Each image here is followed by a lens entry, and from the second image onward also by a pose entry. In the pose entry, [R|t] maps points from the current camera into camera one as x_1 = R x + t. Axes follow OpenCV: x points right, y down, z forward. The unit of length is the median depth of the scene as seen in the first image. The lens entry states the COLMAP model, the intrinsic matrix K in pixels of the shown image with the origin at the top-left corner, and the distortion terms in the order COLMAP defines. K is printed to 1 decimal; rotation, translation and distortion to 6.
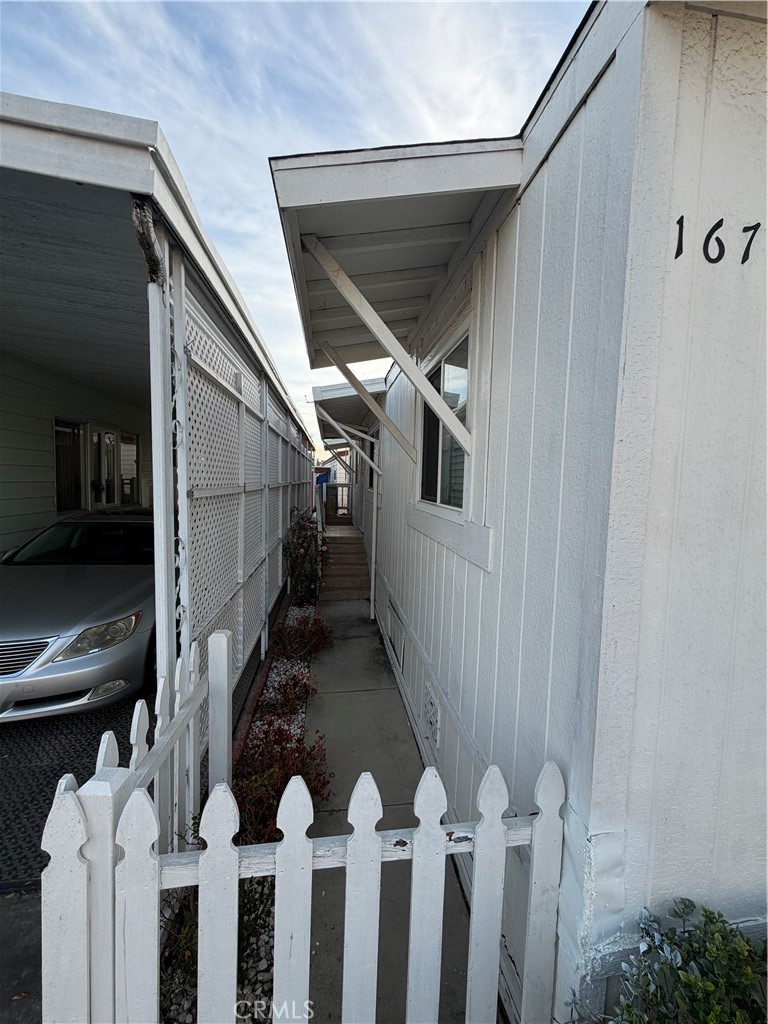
lens RADIAL K [[402.8, 0, 384.0], [0, 402.8, 510.0], [0, 0, 1]] dist [0.001322, 0.000557]
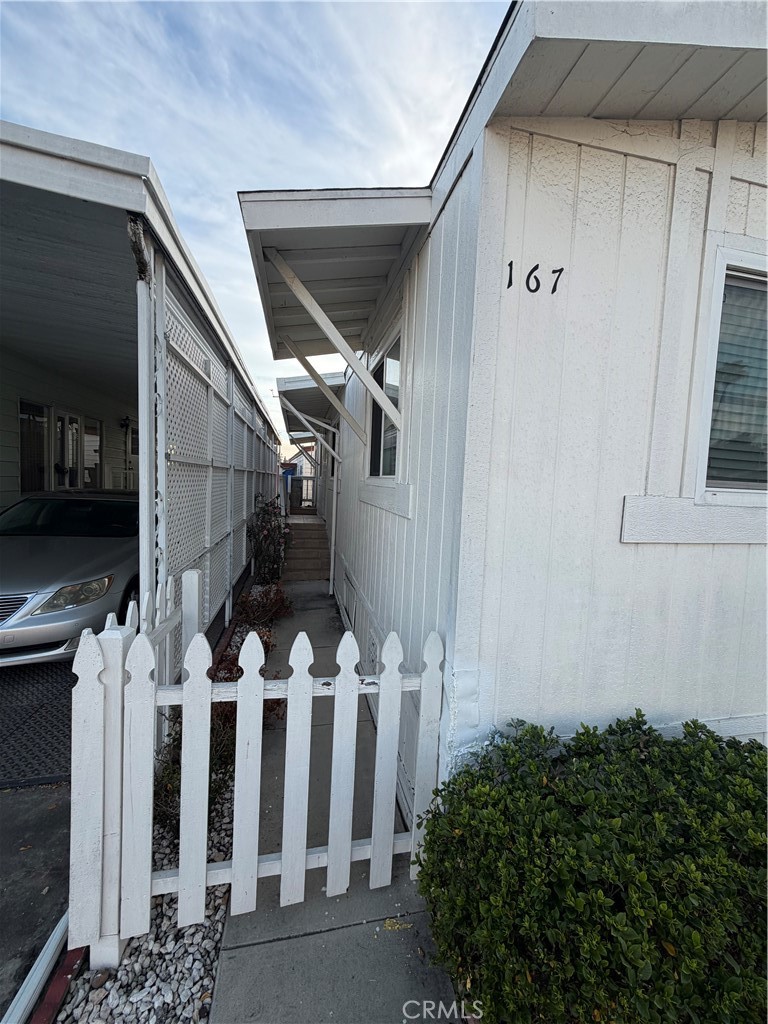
lens RADIAL K [[402.8, 0, 383.3], [0, 402.8, 510.9], [0, 0, 1]] dist [0.001322, 0.000557]
pose [[0.996899, 0.010489, 0.077984, 0.086713], [-0.010676, 0.999941, 0.001979, 0.143263], [-0.077958, -0.002805, 0.996953, -0.312453]]
